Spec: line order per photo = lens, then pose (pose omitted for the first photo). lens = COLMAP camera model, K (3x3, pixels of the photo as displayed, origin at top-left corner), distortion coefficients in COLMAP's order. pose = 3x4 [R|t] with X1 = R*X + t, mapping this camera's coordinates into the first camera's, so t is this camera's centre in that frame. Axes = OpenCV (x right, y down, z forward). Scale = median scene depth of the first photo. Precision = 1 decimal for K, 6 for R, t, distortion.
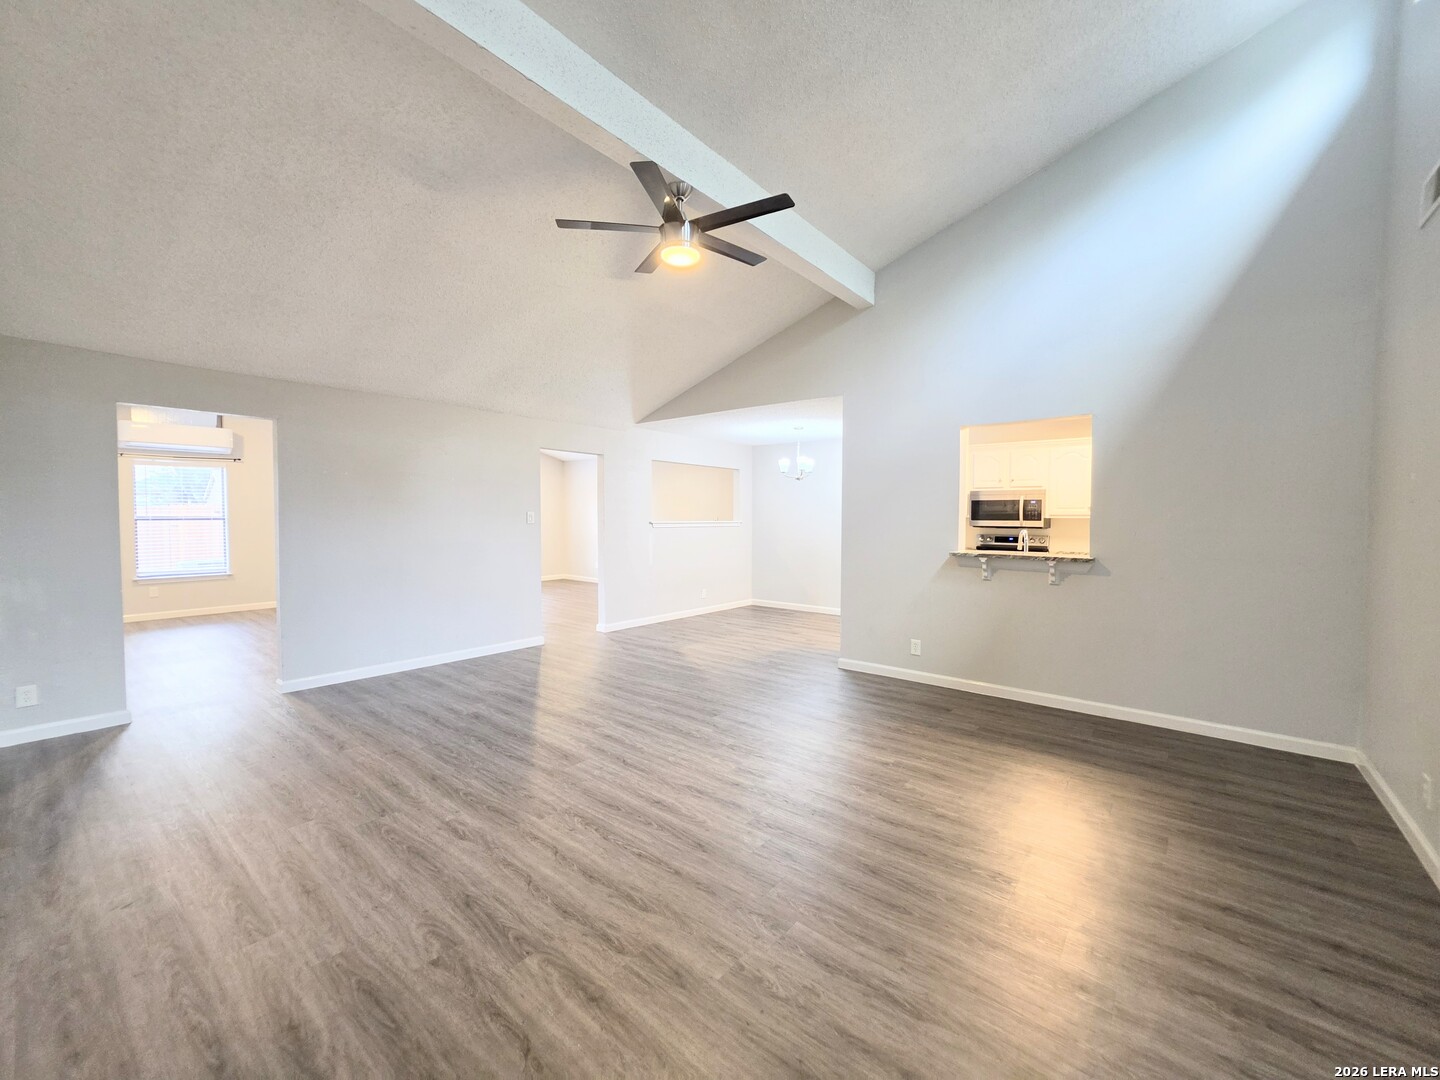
lens RADIAL K [[580.2, 0, 726.6], [0, 580.2, 540.5], [0, 0, 1]] dist [-0.003106, 0.001185]
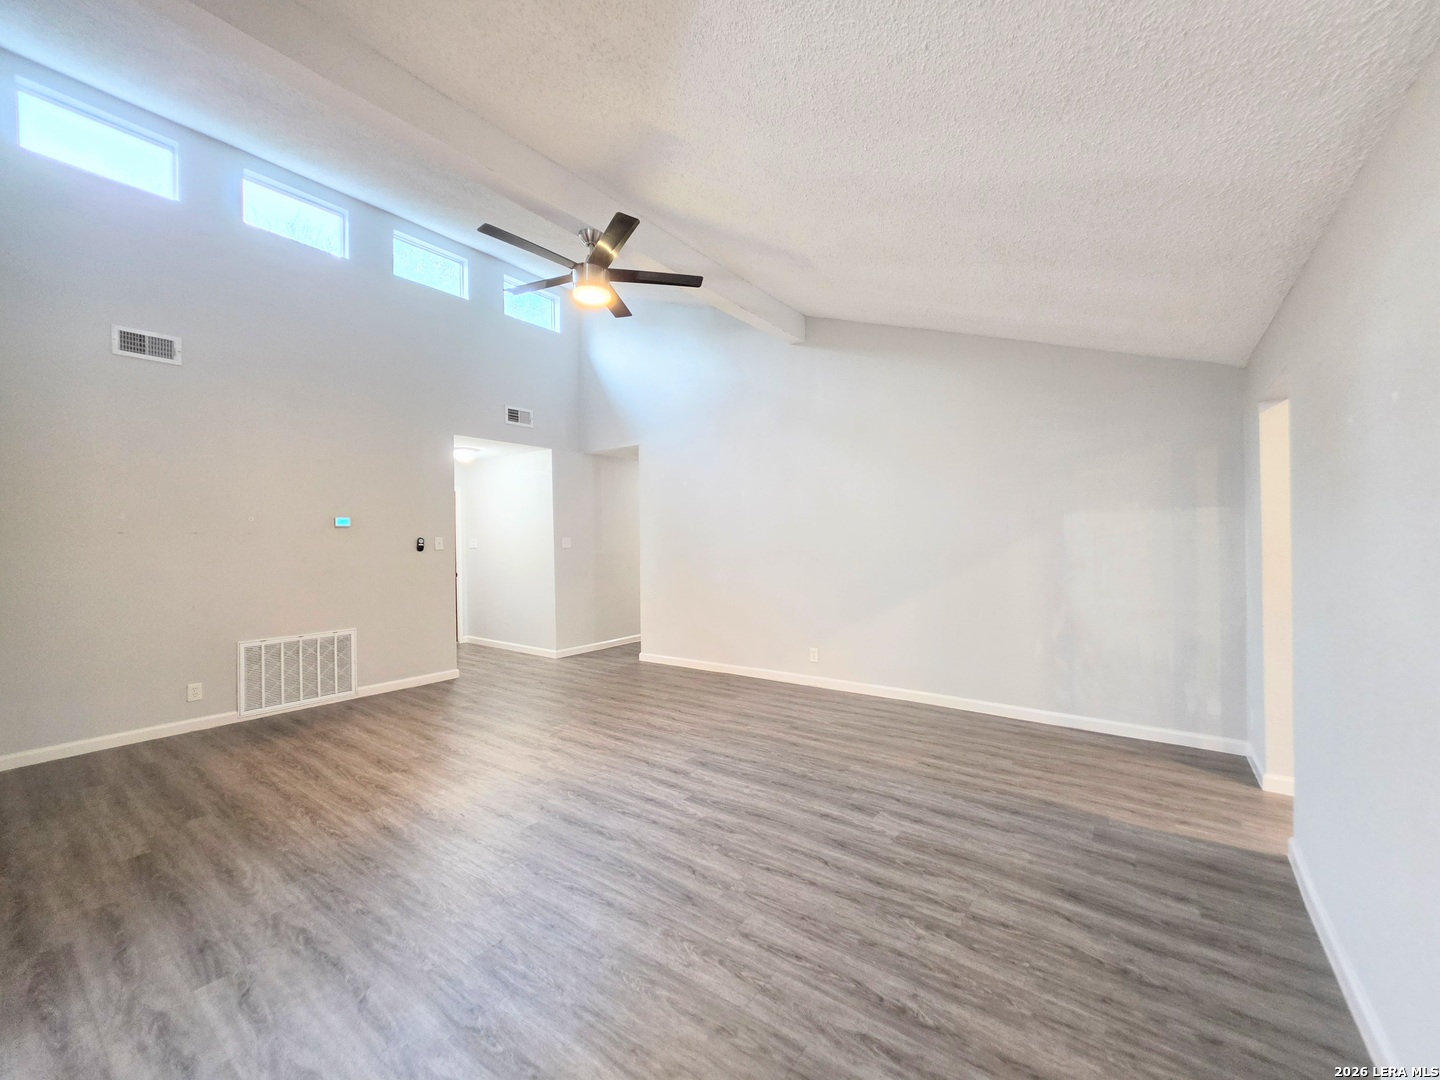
lens RADIAL K [[580.2, 0, 725.7], [0, 580.2, 541.8], [0, 0, 1]] dist [-0.003106, 0.001185]
pose [[-0.998799, 0.003670, -0.048867, -0.238764], [0.001310, 0.998835, 0.048246, -0.080259], [0.048987, 0.048124, -0.997639, 1.829350]]
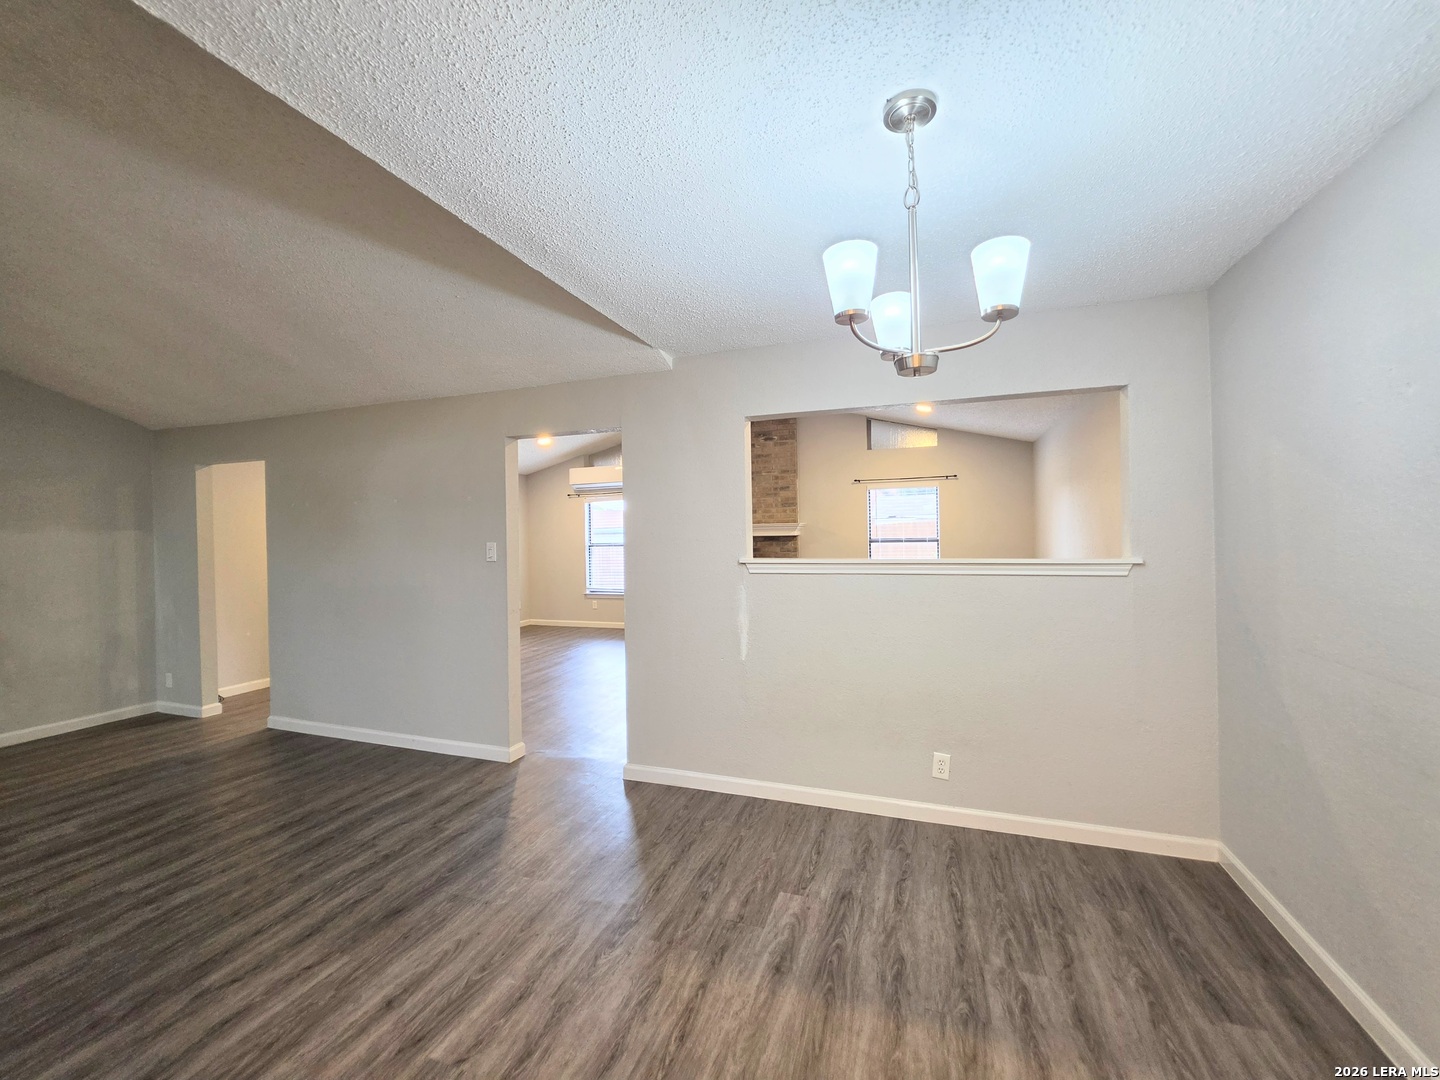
lens RADIAL K [[580.2, 0, 720.6], [0, 580.2, 537.7], [0, 0, 1]] dist [-0.003106, 0.001185]
pose [[0.334952, -0.009135, -0.942191, 0.550762], [-0.022405, 0.999593, -0.017657, -0.080729], [0.941969, 0.027024, 0.334611, 1.685381]]
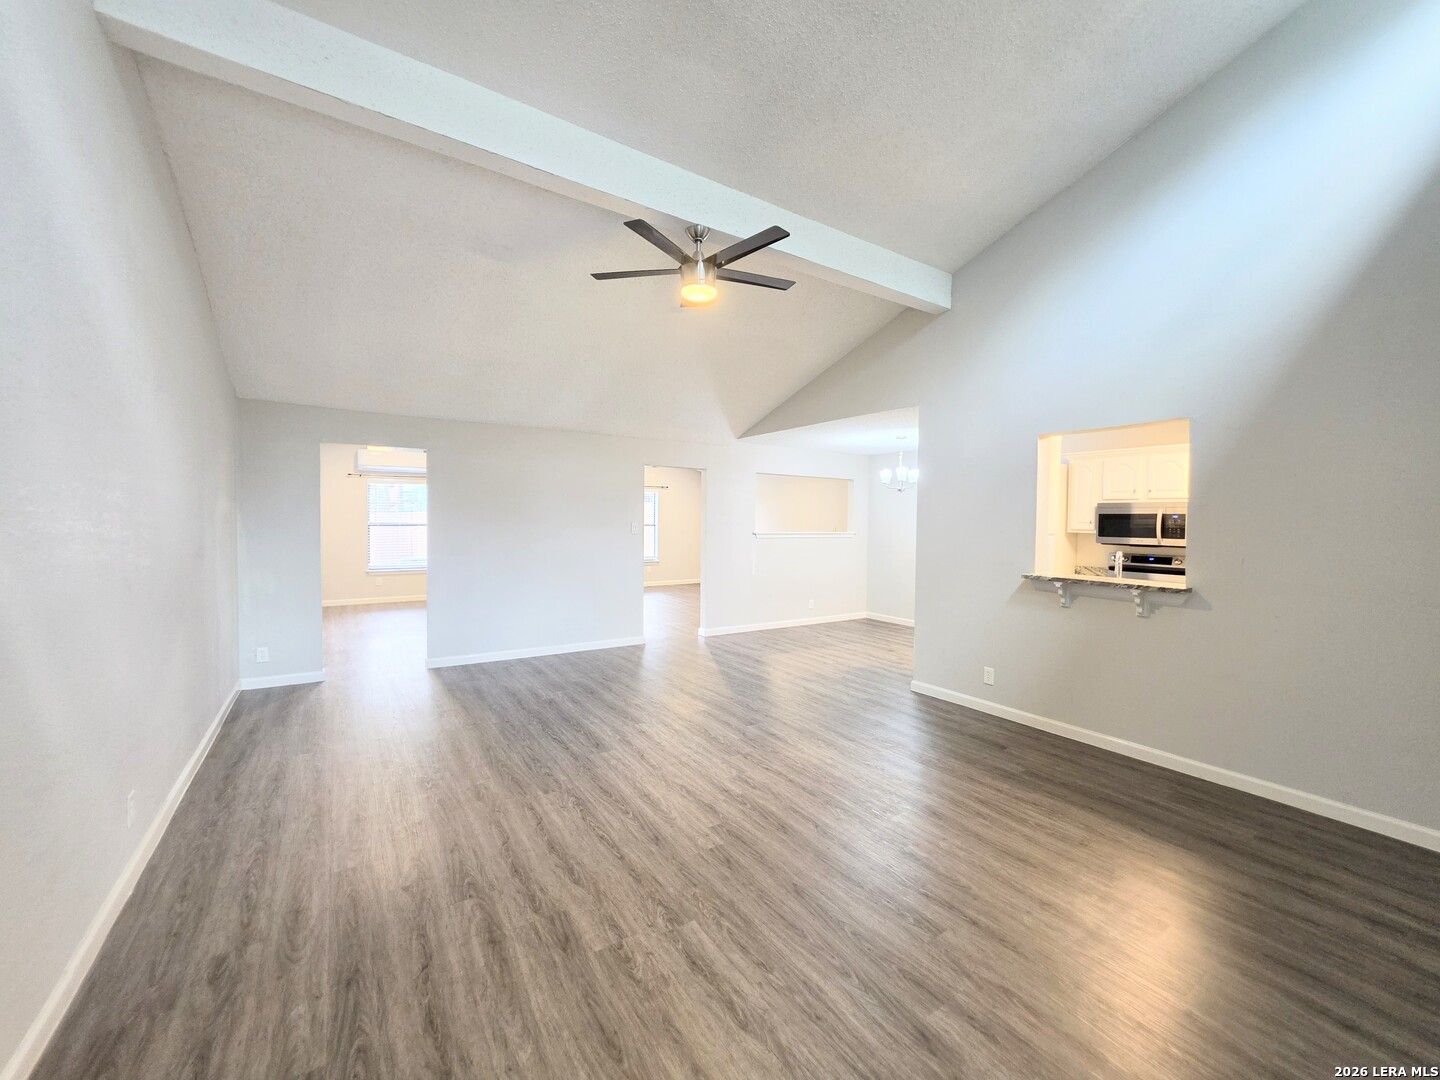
lens RADIAL K [[580.2, 0, 724.1], [0, 580.2, 542.0], [0, 0, 1]] dist [-0.003106, 0.001185]
pose [[0.953812, 0.018640, -0.299825, 0.258391], [-0.020611, 0.999782, -0.003413, -0.021803], [0.299696, 0.009435, 0.953988, -0.007779]]
